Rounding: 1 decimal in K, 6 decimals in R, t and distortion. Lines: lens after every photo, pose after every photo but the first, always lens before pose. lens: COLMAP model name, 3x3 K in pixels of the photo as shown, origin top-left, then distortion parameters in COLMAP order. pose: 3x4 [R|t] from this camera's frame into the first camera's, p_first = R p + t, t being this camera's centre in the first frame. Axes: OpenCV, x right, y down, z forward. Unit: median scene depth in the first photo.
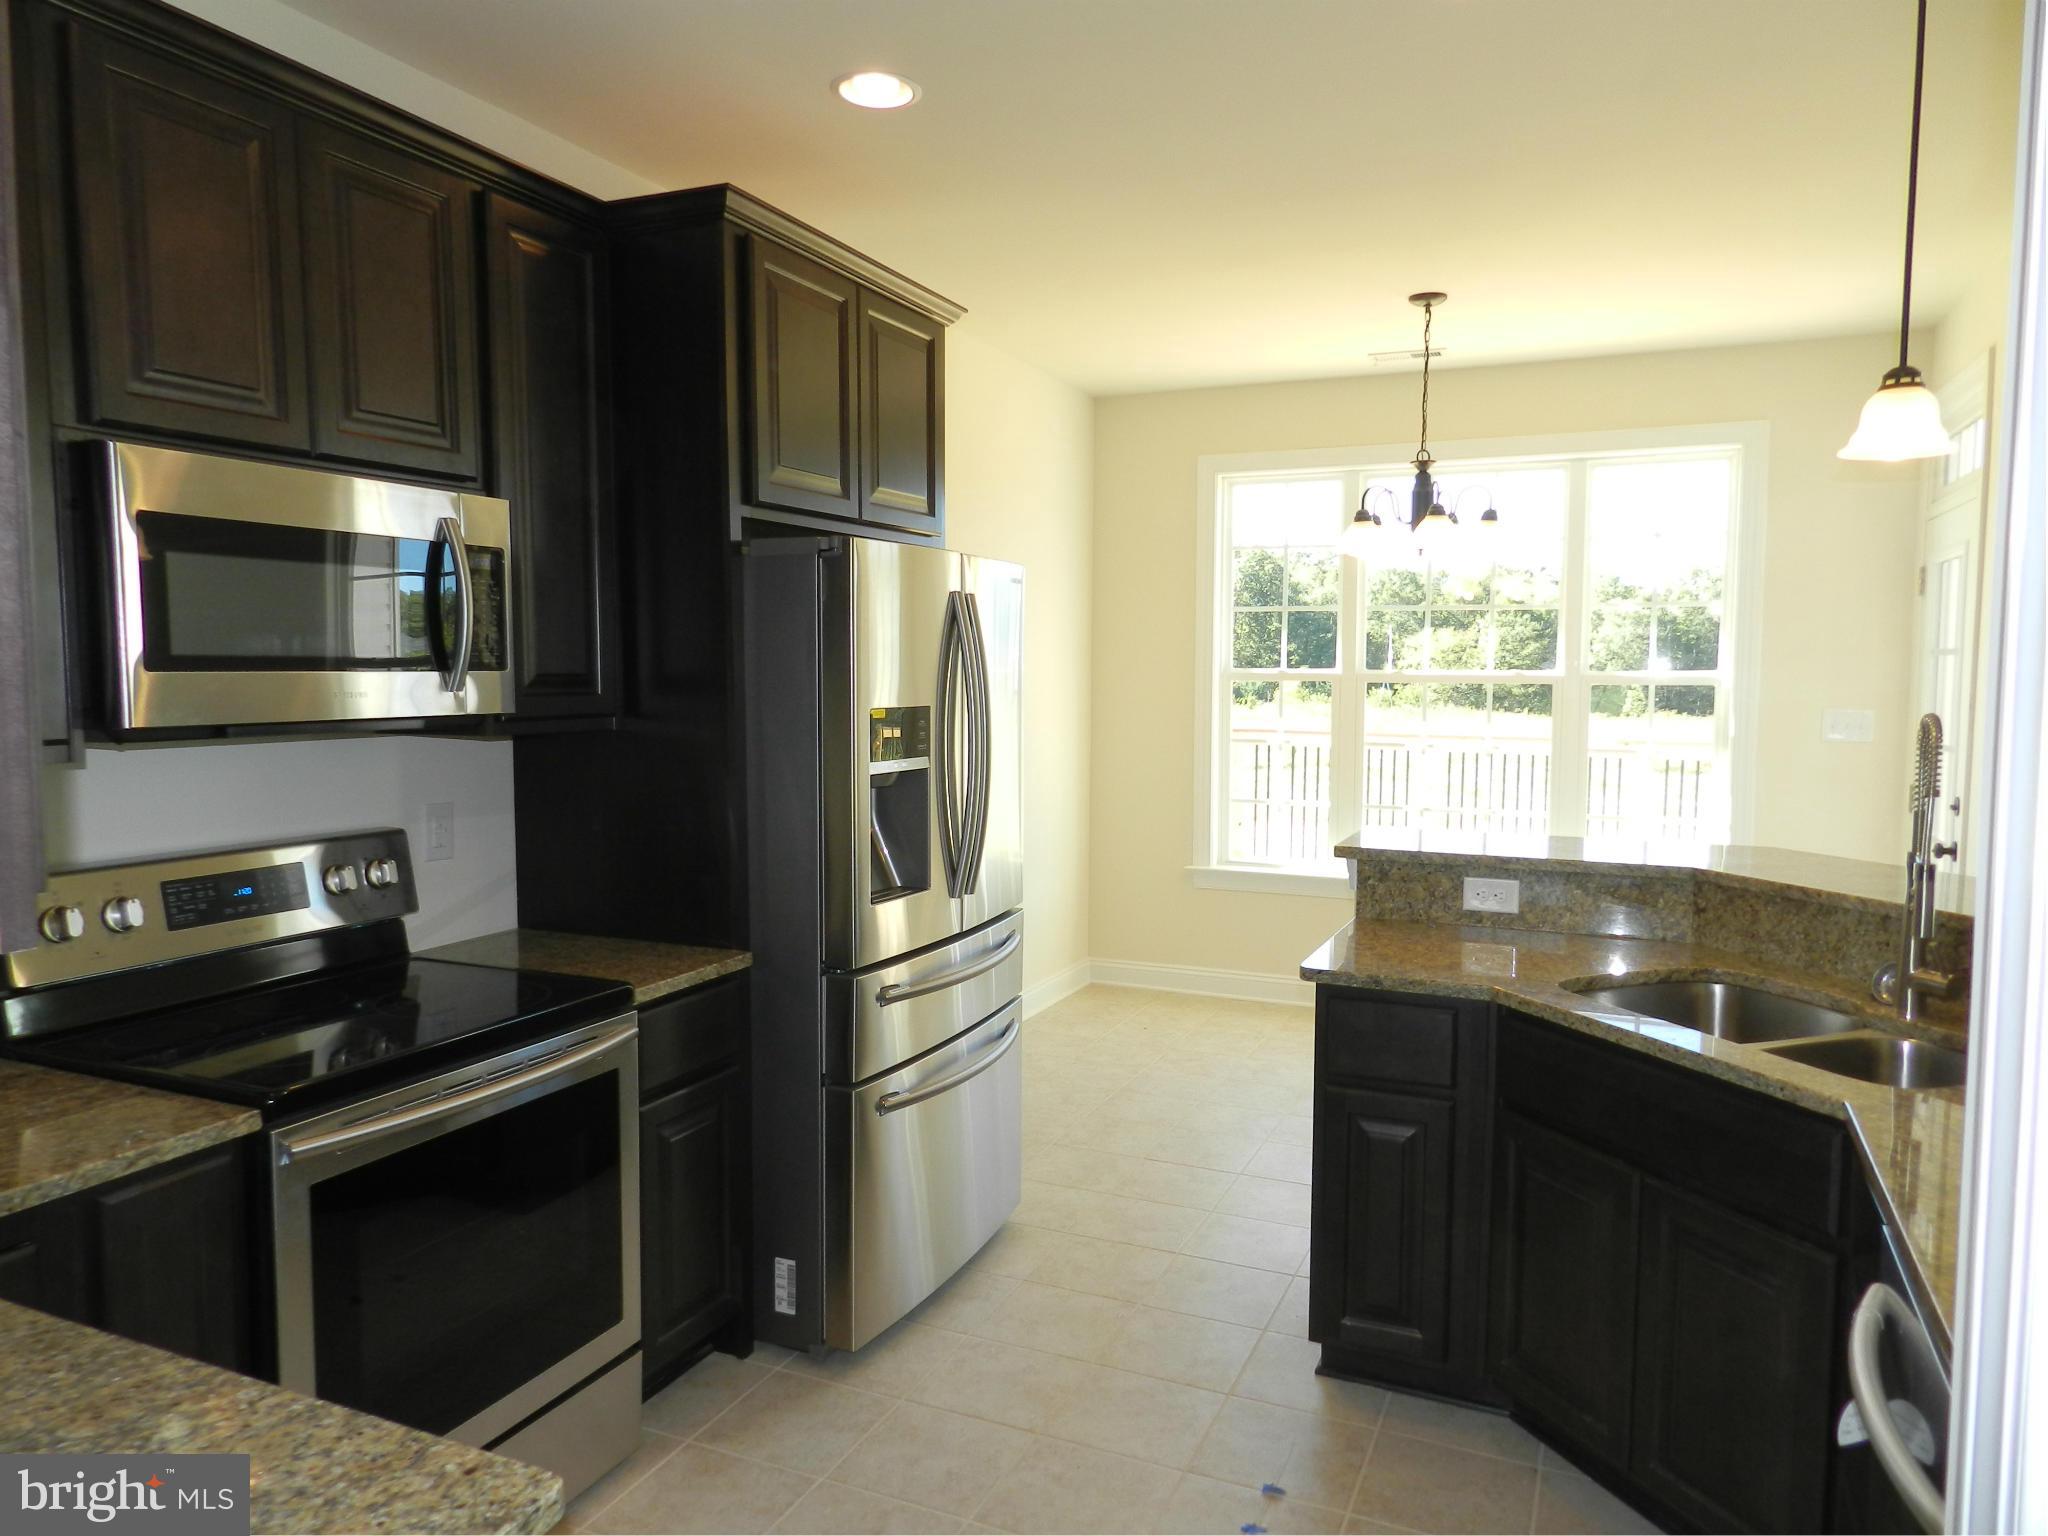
lens RADIAL K [[1380.1, 0, 1023.4], [0, 1380.1, 762.4], [0, 0, 1]] dist [-0.001775, 0.000702]
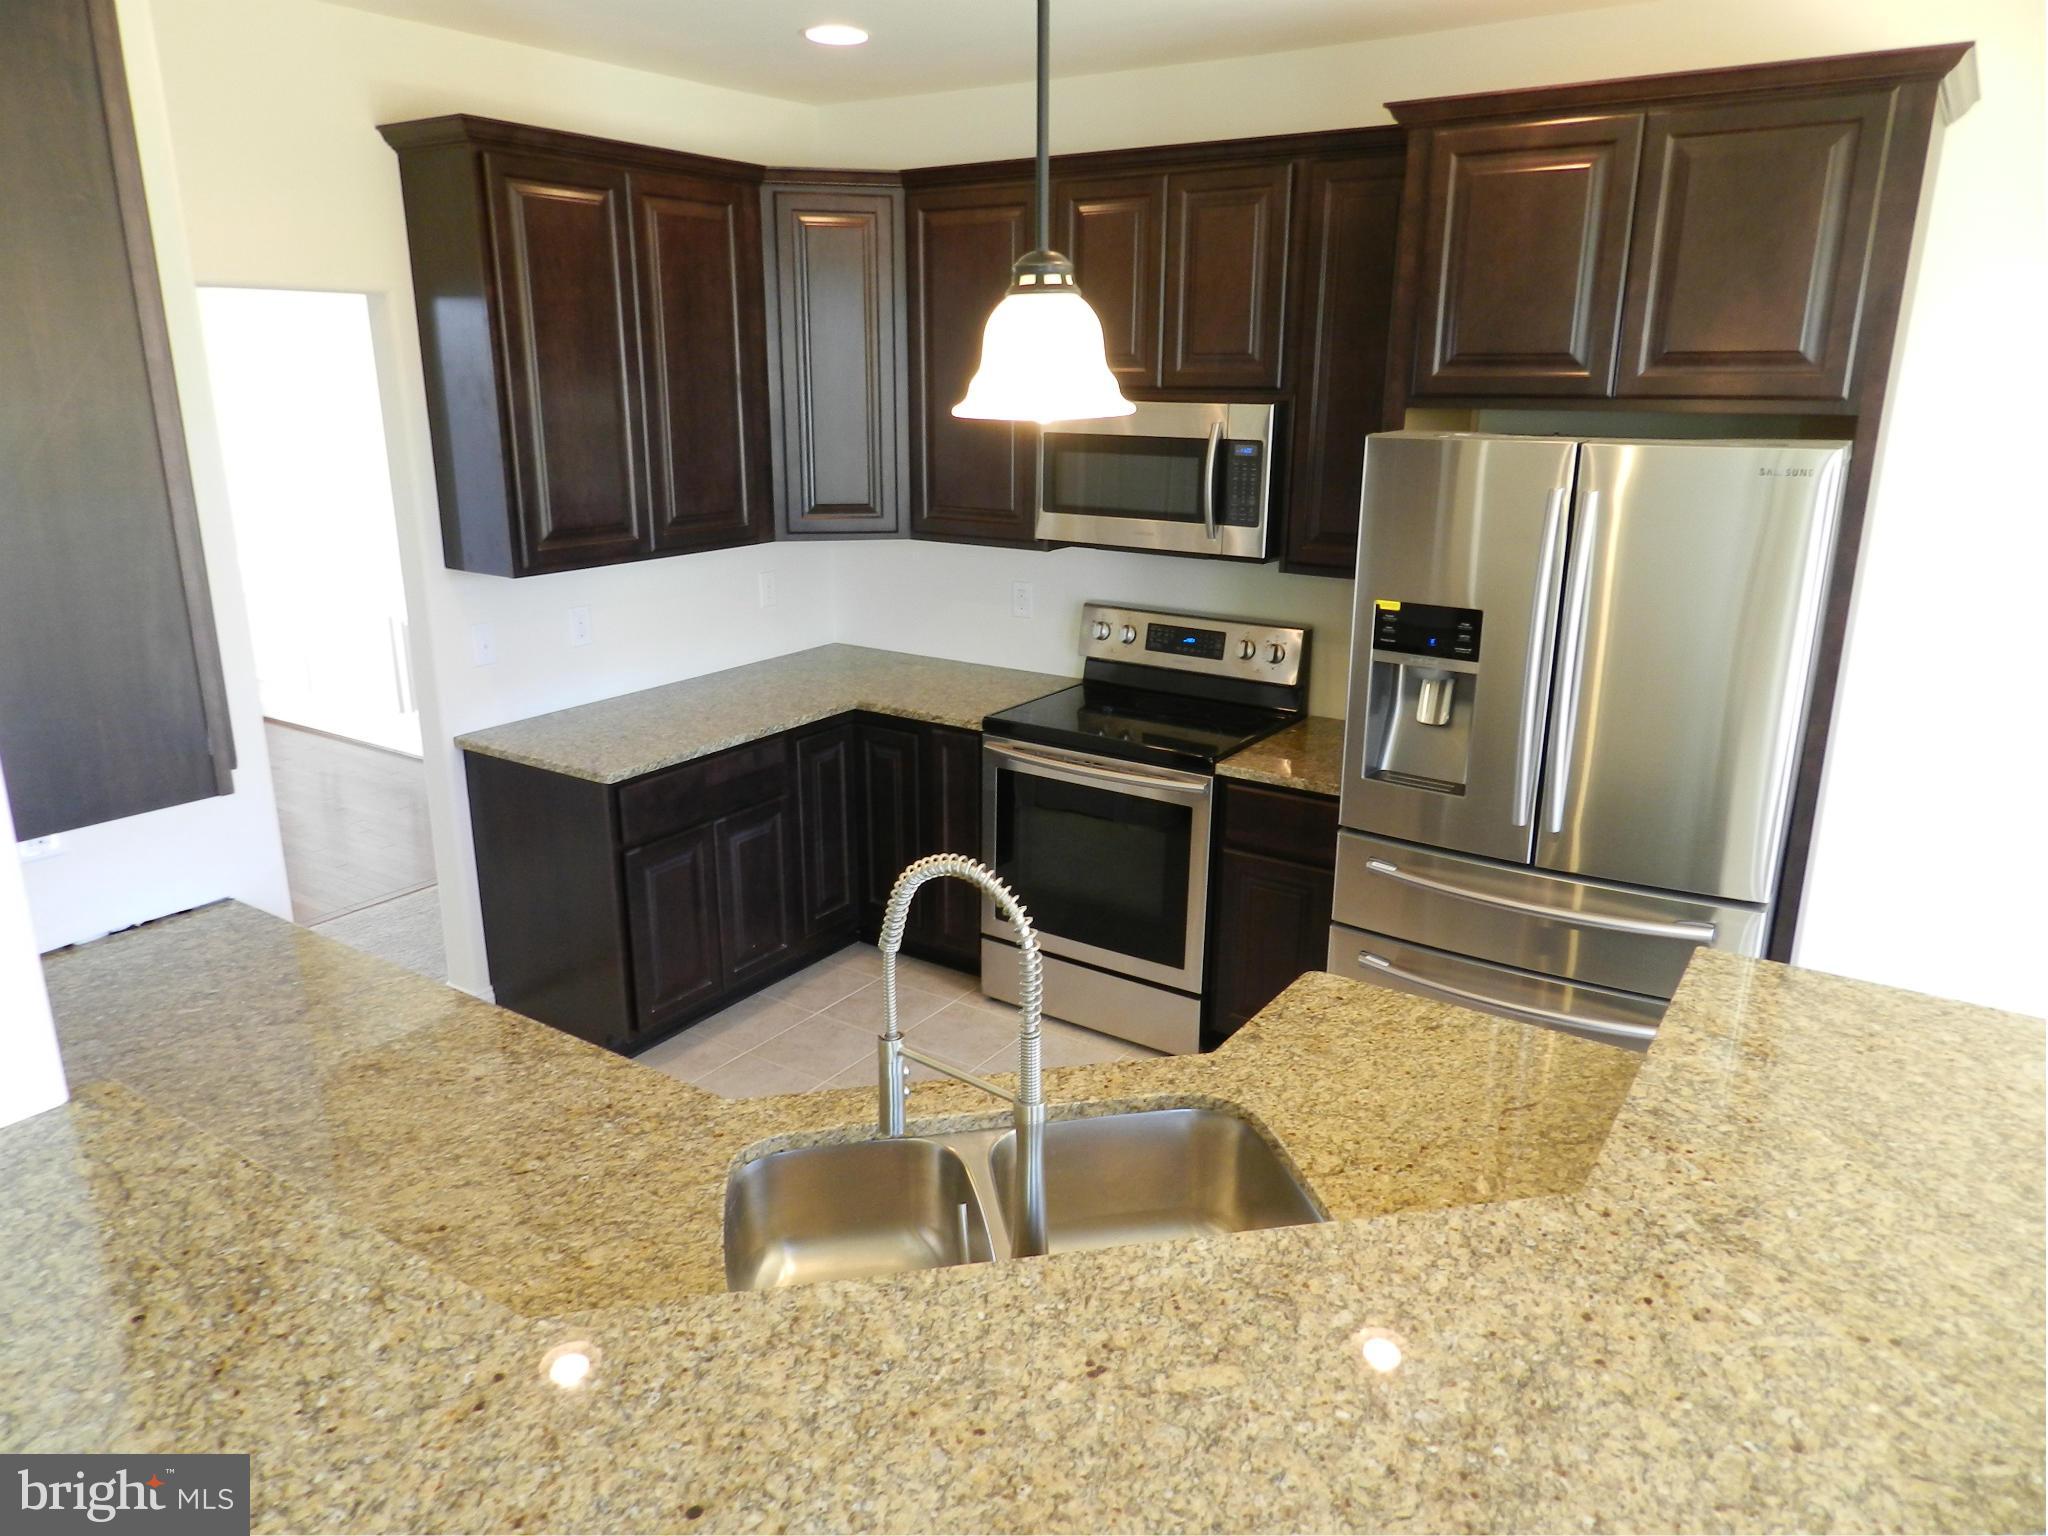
lens RADIAL K [[1380.1, 0, 1023.7], [0, 1380.1, 770.1], [0, 0, 1]] dist [-0.001775, 0.000702]
pose [[-0.148788, 0.271440, -0.950885, 1.114157], [-0.088006, 0.954138, 0.286139, -0.219625], [0.984945, 0.126258, -0.118076, 0.988177]]
